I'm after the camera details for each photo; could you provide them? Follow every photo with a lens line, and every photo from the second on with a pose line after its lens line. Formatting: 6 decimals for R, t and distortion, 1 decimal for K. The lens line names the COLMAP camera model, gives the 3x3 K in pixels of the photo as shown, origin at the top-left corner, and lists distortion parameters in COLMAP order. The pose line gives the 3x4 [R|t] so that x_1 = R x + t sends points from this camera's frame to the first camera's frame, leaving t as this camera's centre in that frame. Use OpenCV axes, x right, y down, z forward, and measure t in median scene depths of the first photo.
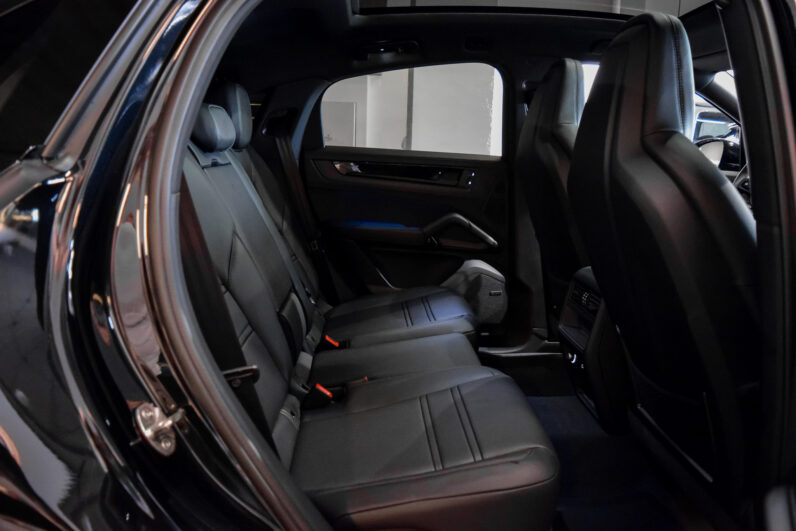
lens RADIAL K [[621.6, 0, 393.6], [0, 621.6, 264.5], [0, 0, 1]] dist [-0.098285, 0.024669]
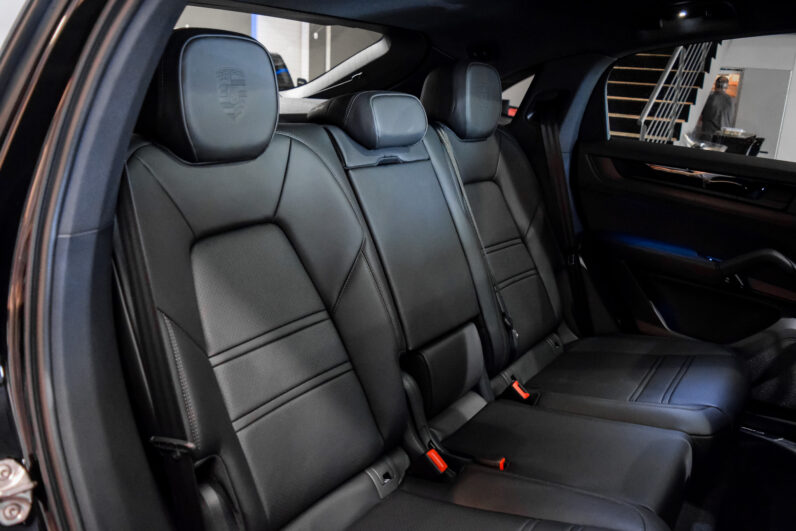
lens RADIAL K [[621.6, 0, 398.7], [0, 621.6, 264.9], [0, 0, 1]] dist [-0.098285, 0.024669]
pose [[0.784966, 0.185851, -0.591005, 0.176753], [-0.146369, 0.982572, 0.114579, -0.084394], [0.602000, -0.003436, 0.798489, 0.216094]]
